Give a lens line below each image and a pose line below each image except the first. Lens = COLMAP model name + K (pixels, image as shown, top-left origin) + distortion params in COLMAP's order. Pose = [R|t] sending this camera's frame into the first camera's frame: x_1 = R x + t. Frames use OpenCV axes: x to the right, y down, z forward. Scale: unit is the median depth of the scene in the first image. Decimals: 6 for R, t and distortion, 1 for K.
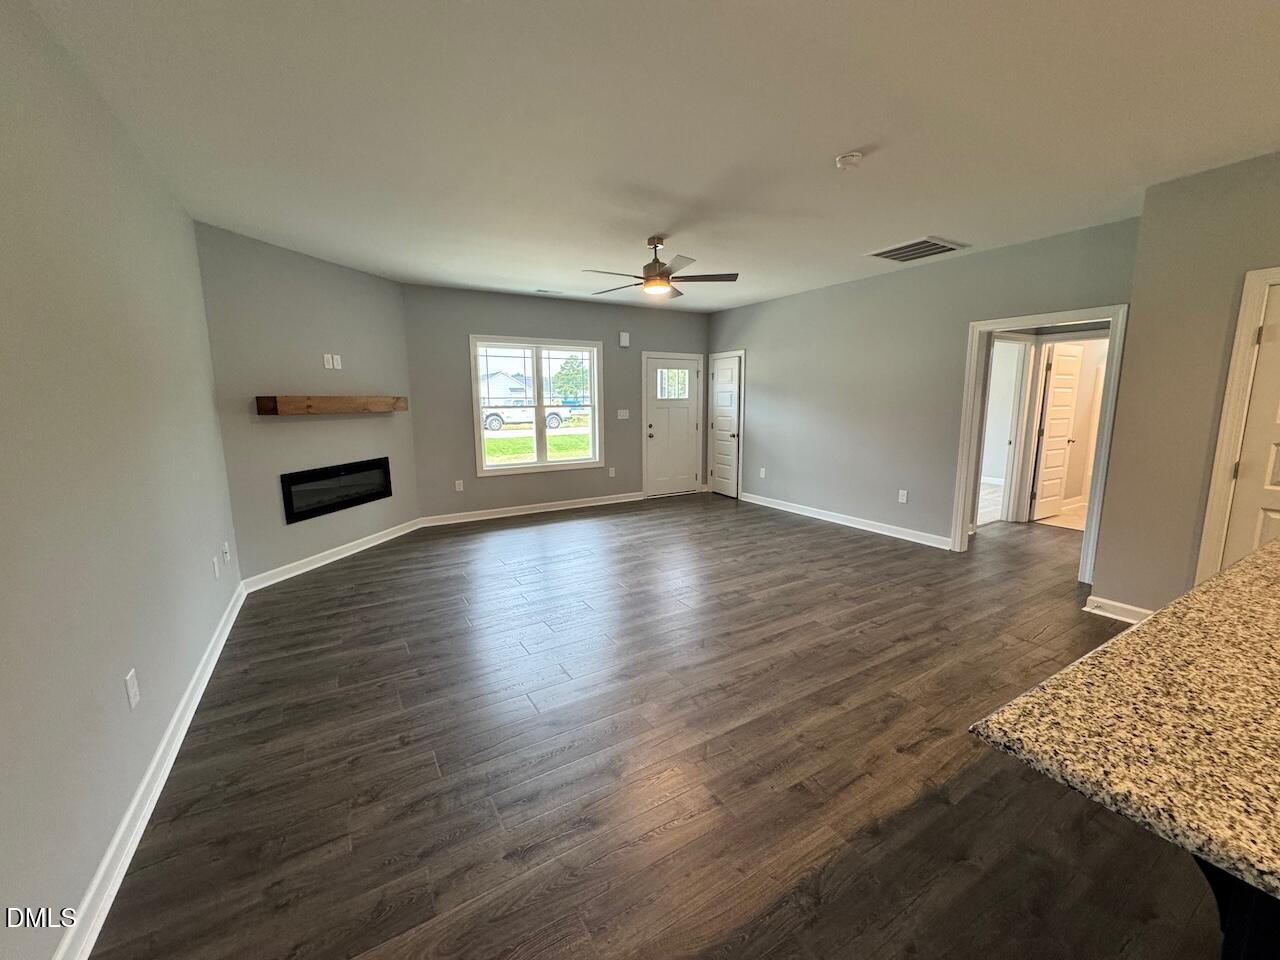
lens RADIAL K [[508.6, 0, 639.9], [0, 508.6, 477.9], [0, 0, 1]] dist [-0.002583, 0.000572]
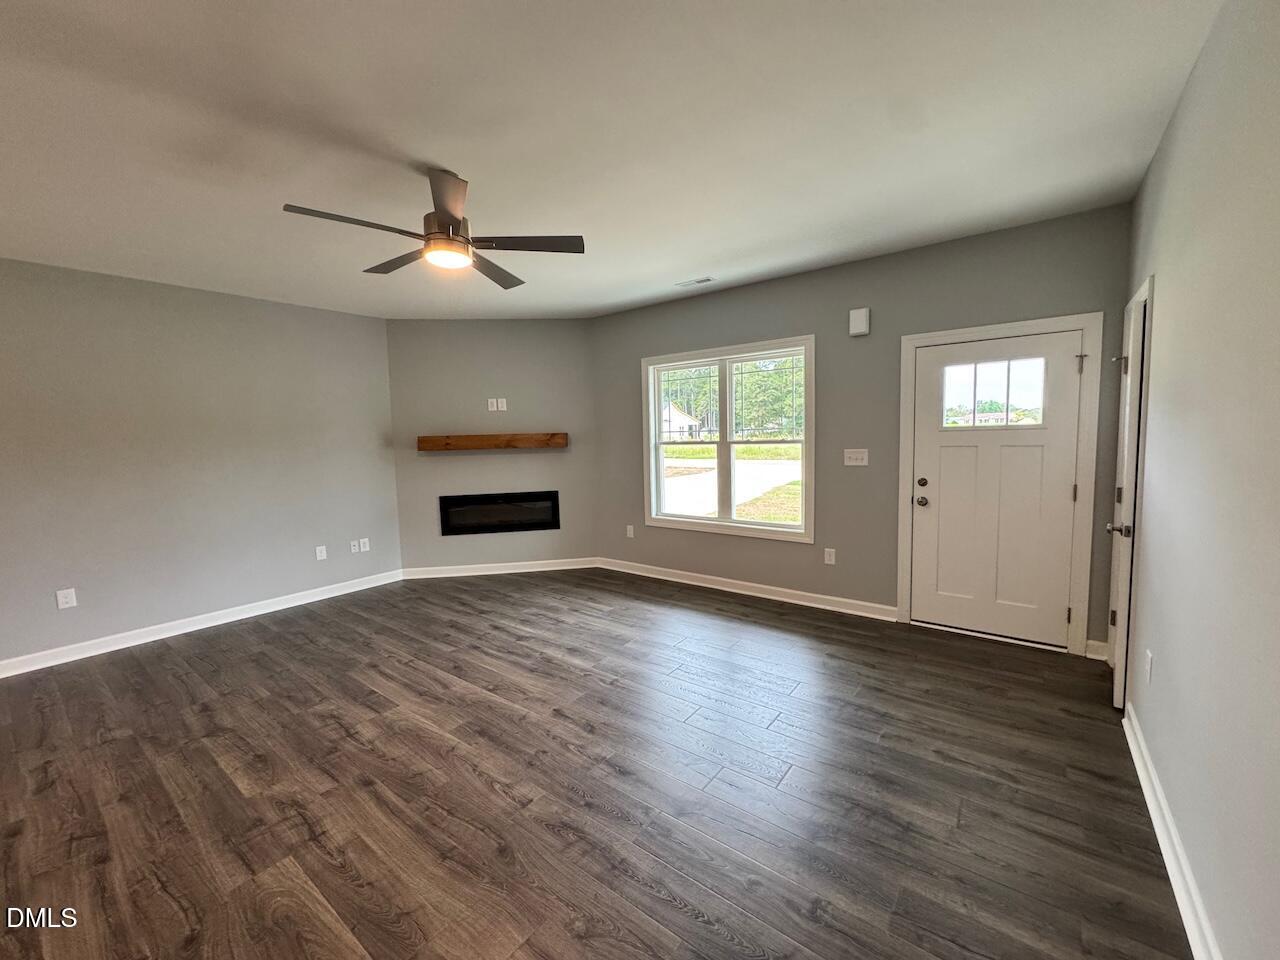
lens RADIAL K [[508.6, 0, 639.9], [0, 508.6, 477.9], [0, 0, 1]] dist [-0.002583, 0.000572]
pose [[0.365074, 0.077607, -0.927738, 0.623455], [-0.119841, 0.992146, 0.035837, -0.148663], [0.923233, 0.098098, 0.371508, 0.915886]]
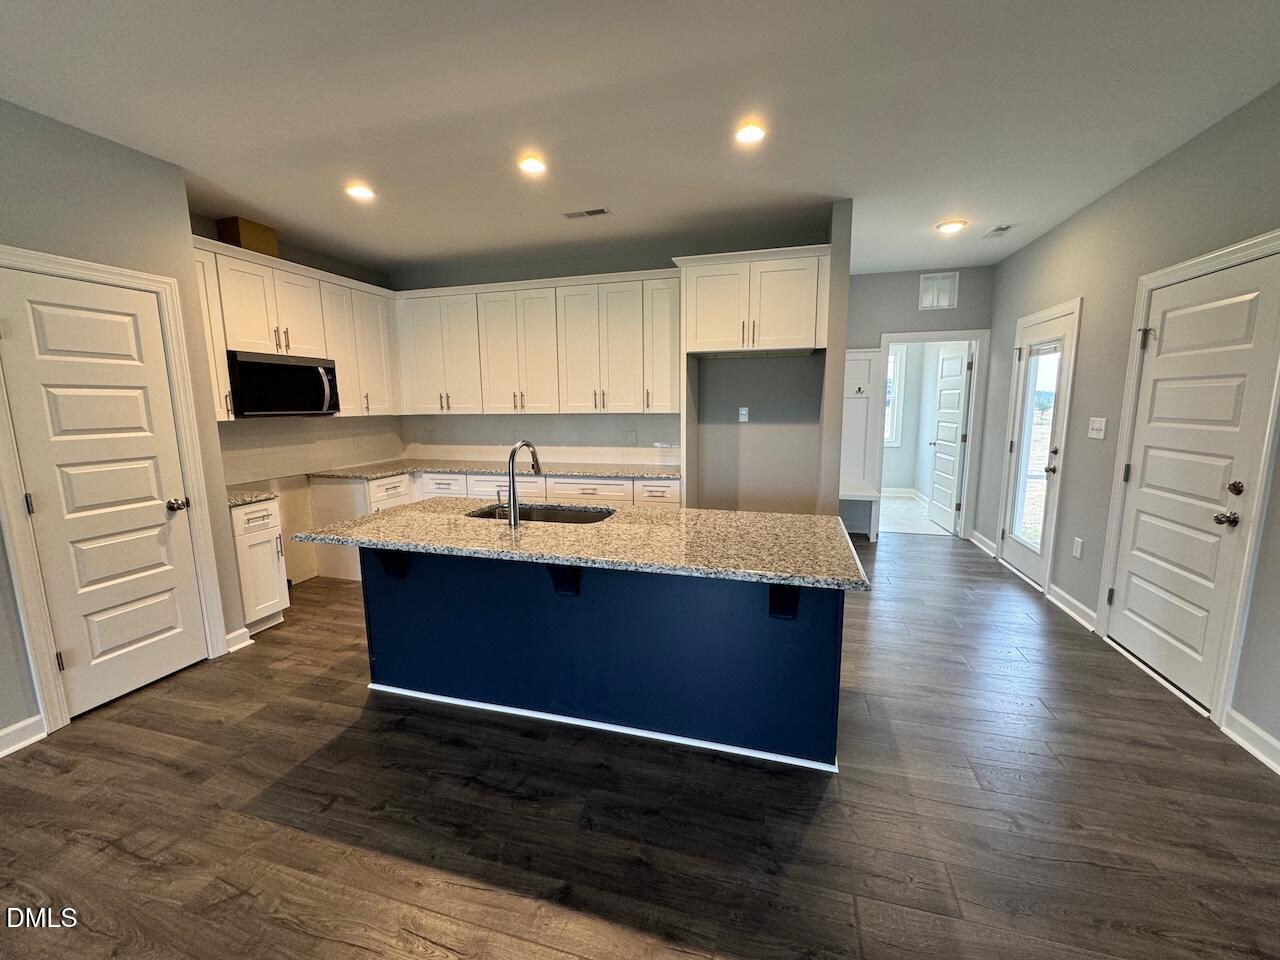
lens RADIAL K [[508.6, 0, 639.9], [0, 508.6, 477.9], [0, 0, 1]] dist [-0.002583, 0.000572]
pose [[-0.683212, -0.092811, 0.724298, -0.005458], [0.128706, 0.961056, 0.244554, -0.077574], [-0.718788, 0.260303, -0.644660, 0.518849]]
